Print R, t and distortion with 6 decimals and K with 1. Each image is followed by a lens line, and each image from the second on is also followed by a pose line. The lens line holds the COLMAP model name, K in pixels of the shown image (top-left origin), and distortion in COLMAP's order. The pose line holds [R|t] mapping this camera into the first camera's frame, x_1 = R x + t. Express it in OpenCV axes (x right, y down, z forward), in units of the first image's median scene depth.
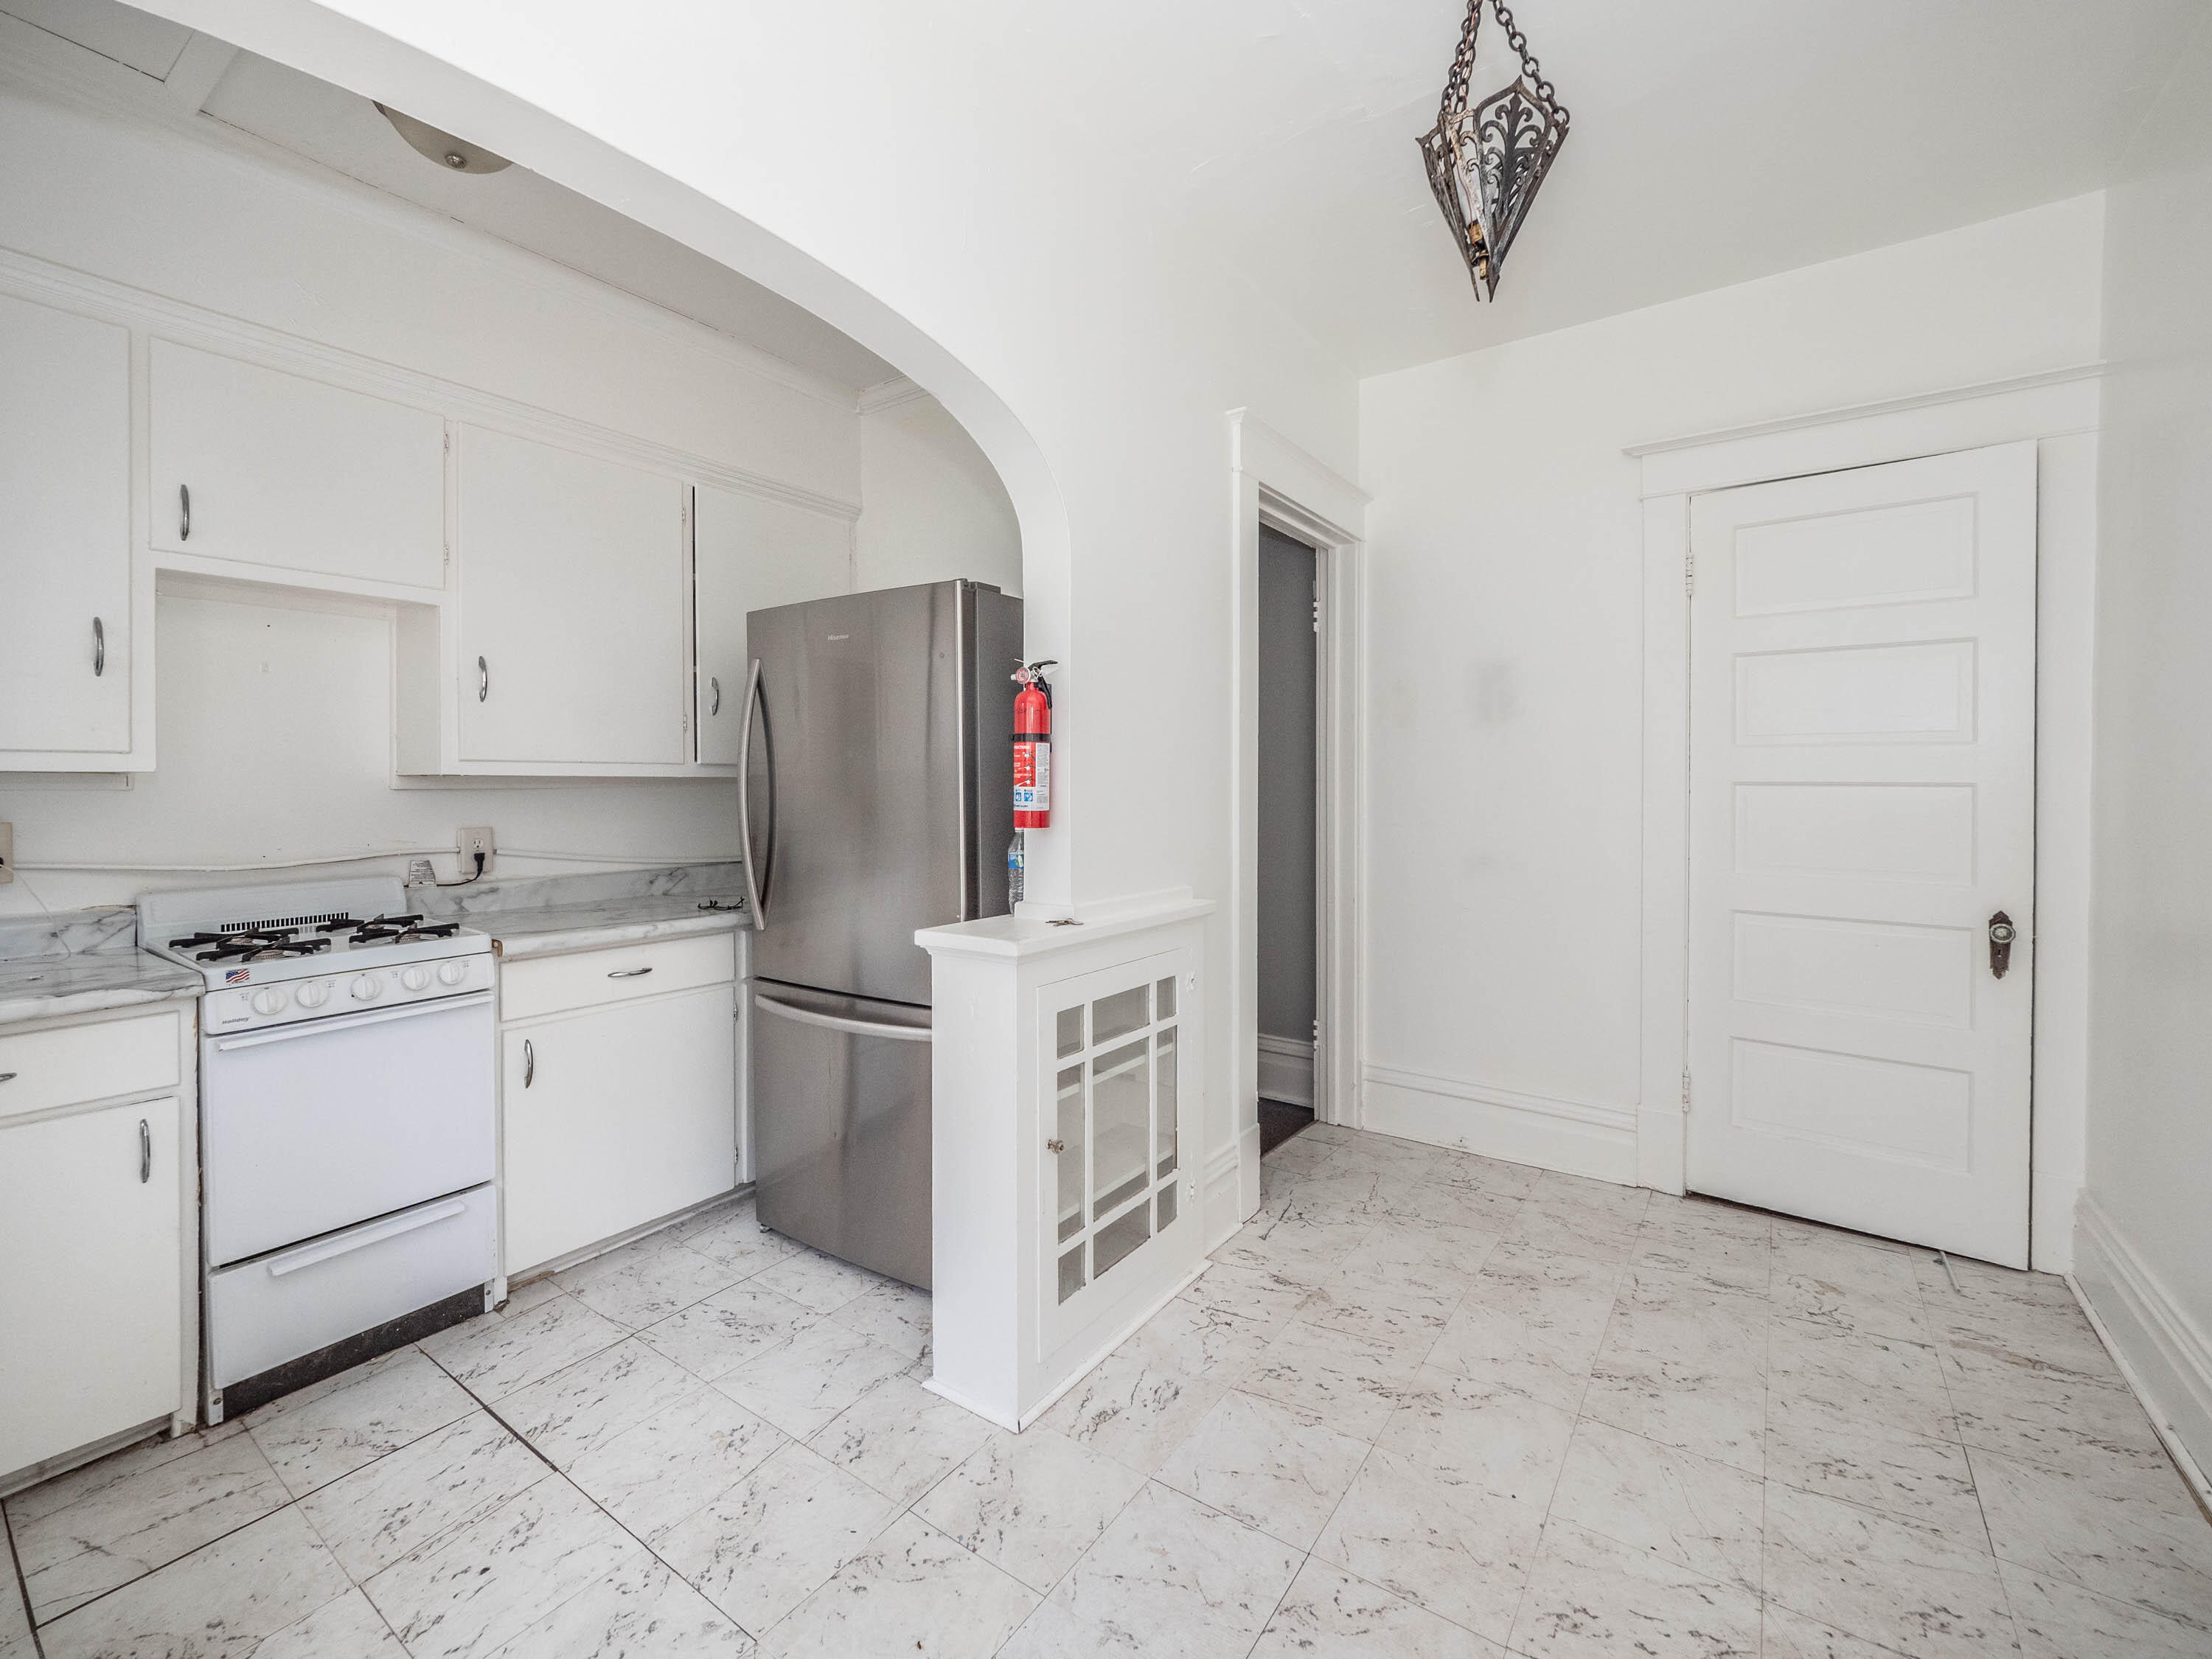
lens RADIAL K [[963.6, 0, 1085.2], [0, 963.6, 788.1], [0, 0, 1]] dist [-0.000661, -0.000046]
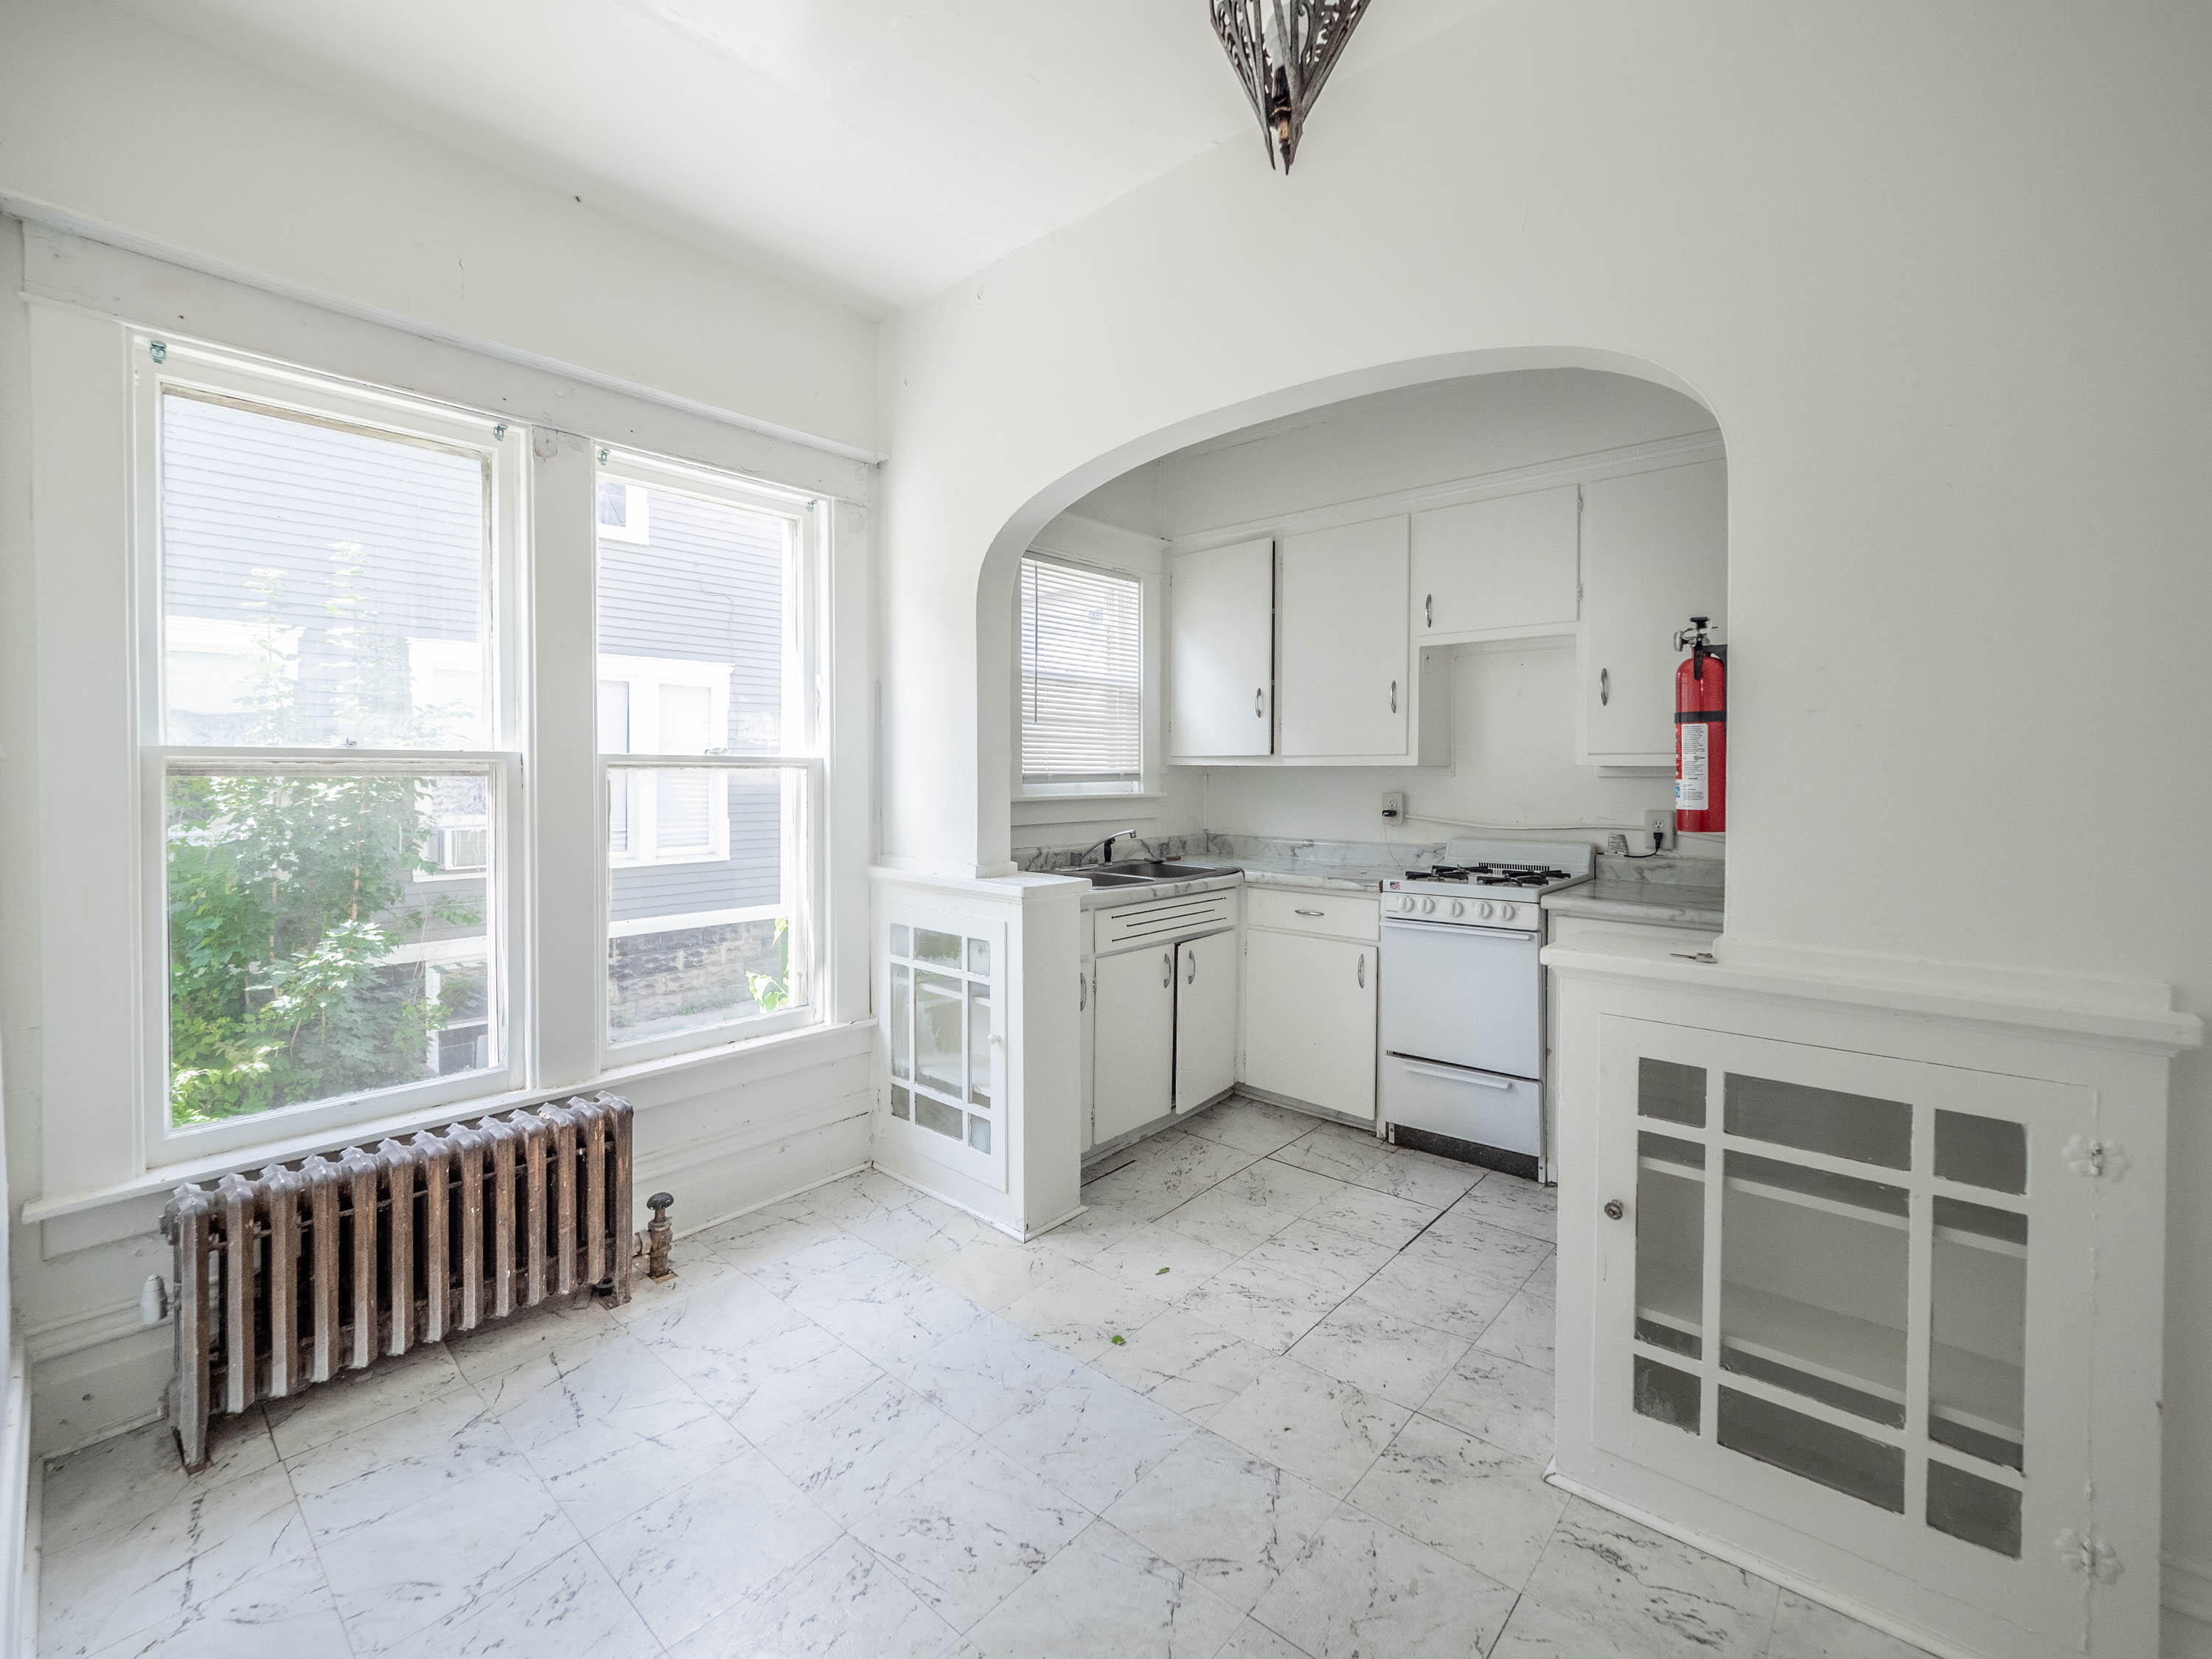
lens RADIAL K [[974.0, 0, 1104.4], [0, 974.0, 784.0], [0, 0, 1]] dist [-0.009859, -0.000607]
pose [[-0.106461, 0.015463, -0.994197, 0.704912], [-0.006042, 0.999851, 0.016198, -0.006881], [0.994298, 0.007731, -0.106352, 0.538936]]
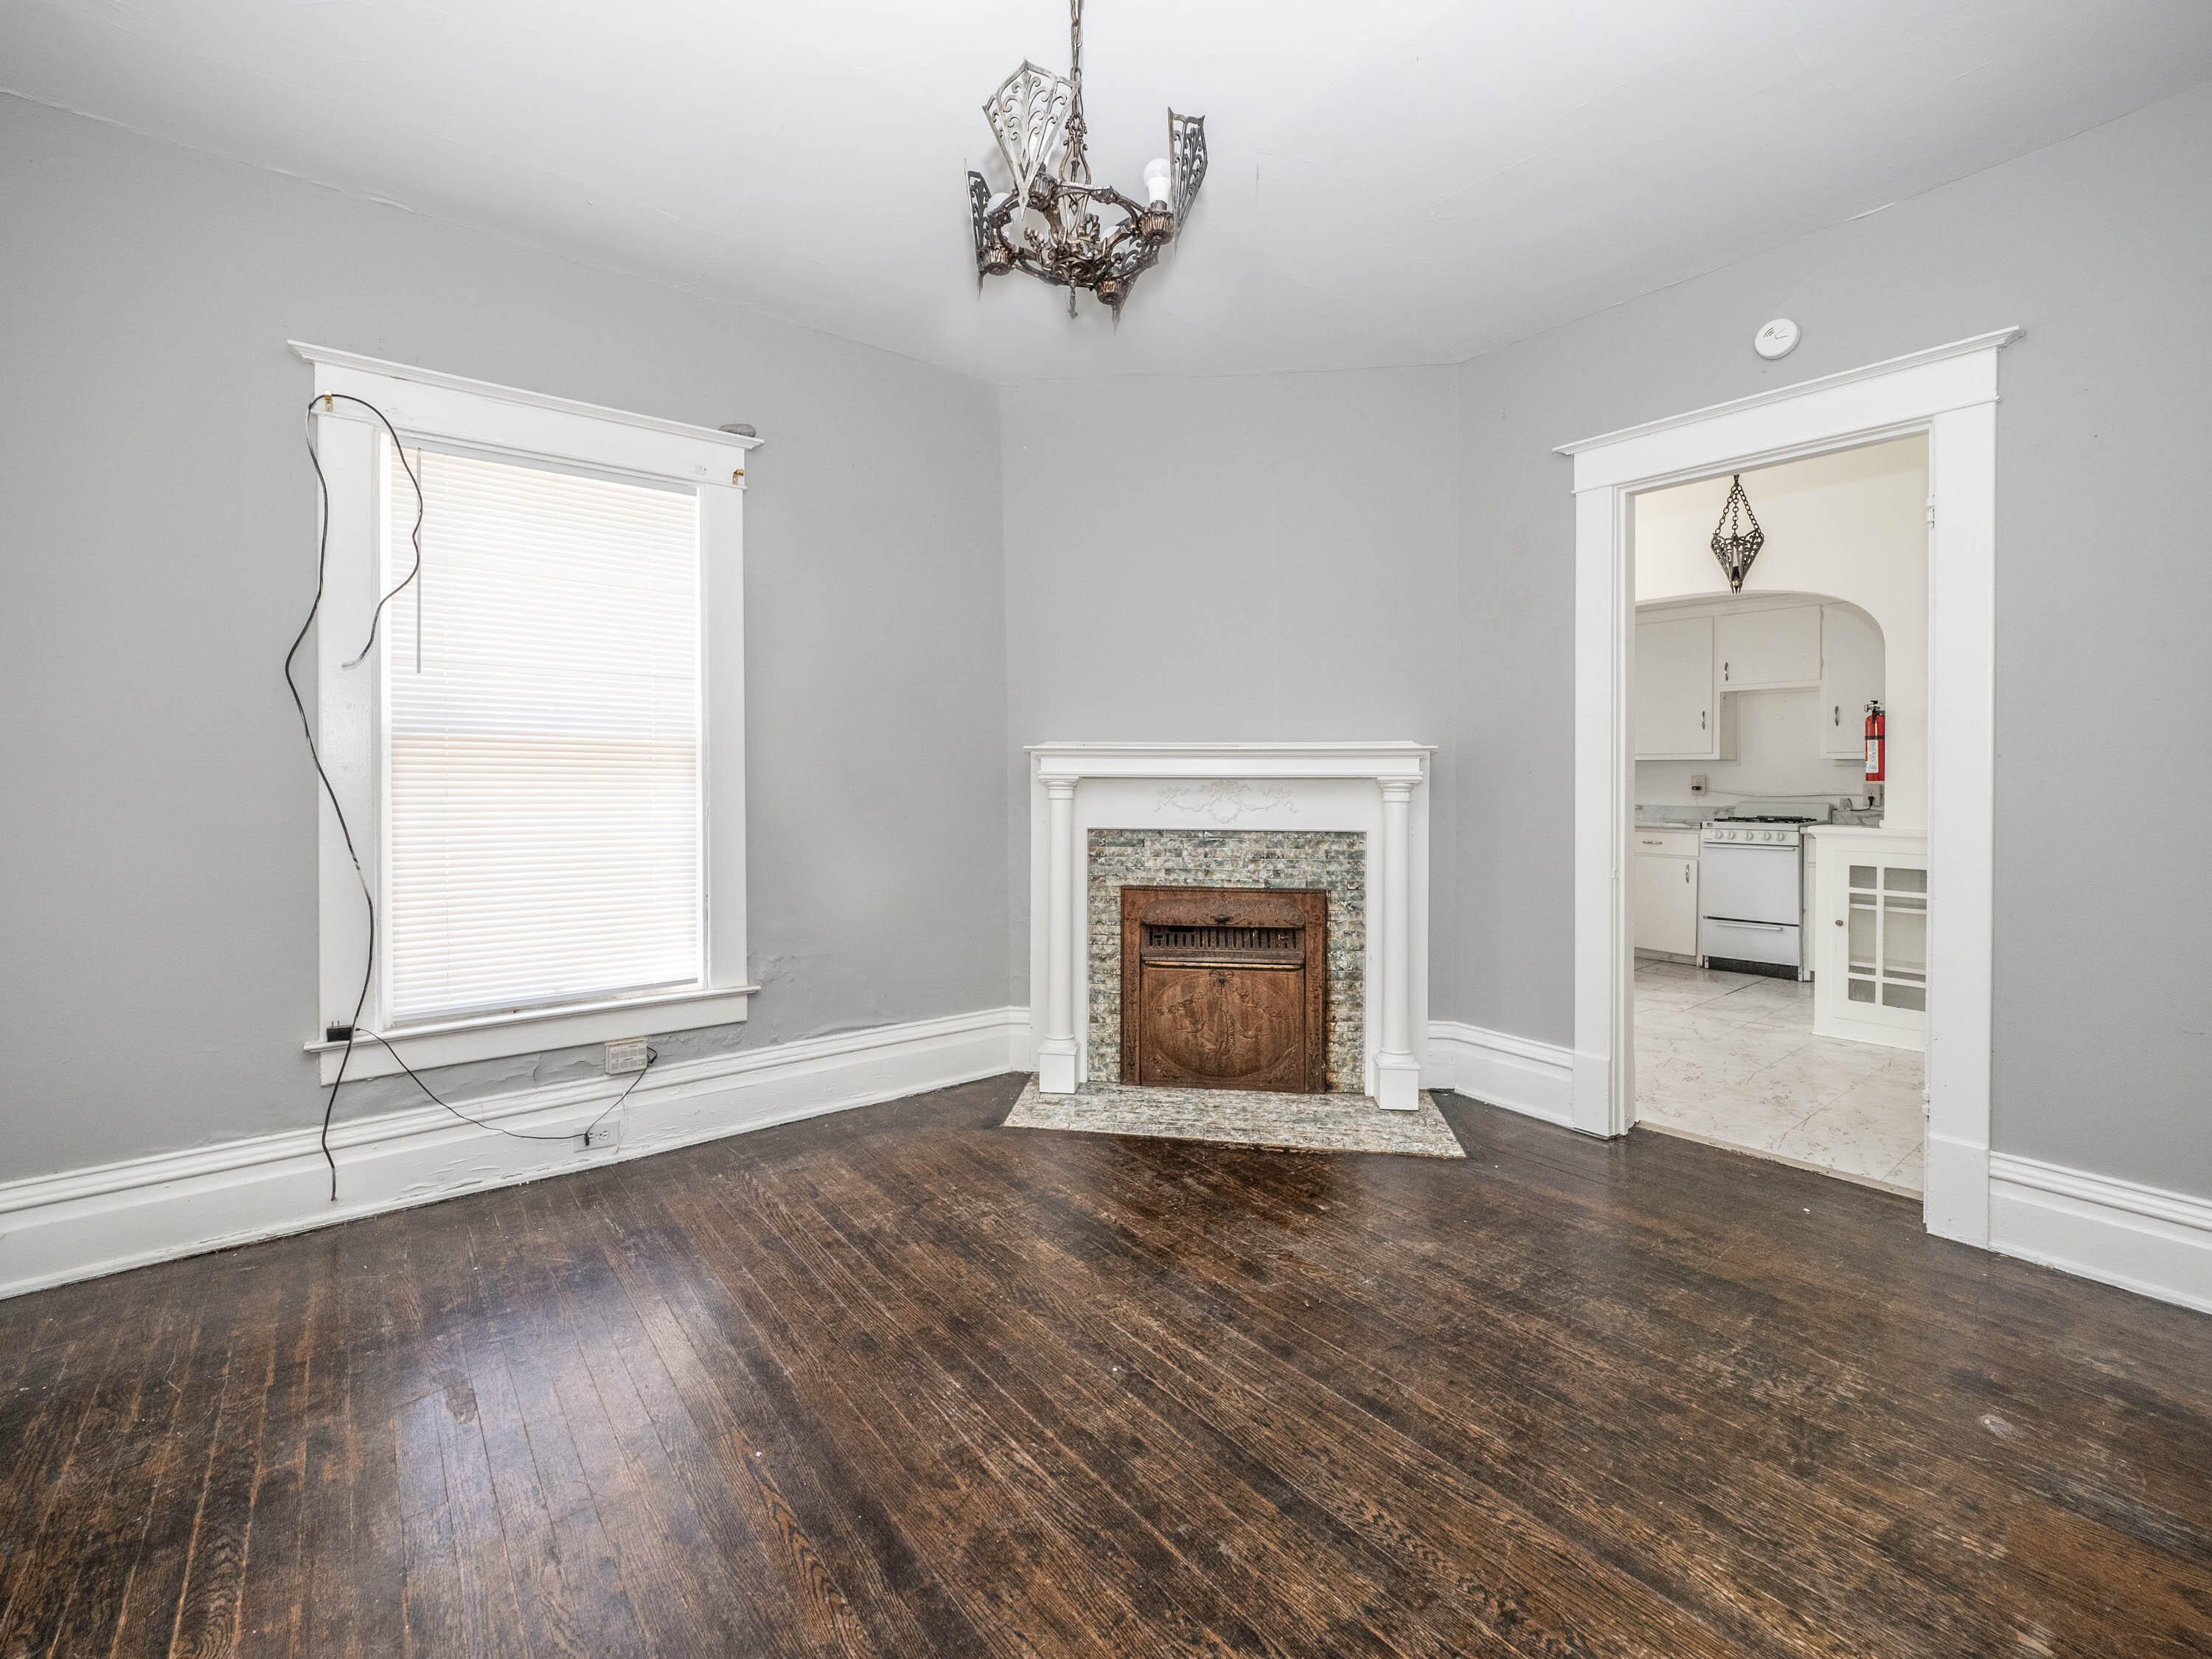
lens RADIAL K [[966.9, 0, 1111.1], [0, 966.9, 779.3], [0, 0, 1]] dist [-0.002435, -0.000163]
pose [[-0.278153, 0.007243, -0.960509, 2.123739], [-0.006562, 0.999934, 0.009441, 0.025421], [0.960514, 0.008929, -0.278087, 0.009726]]
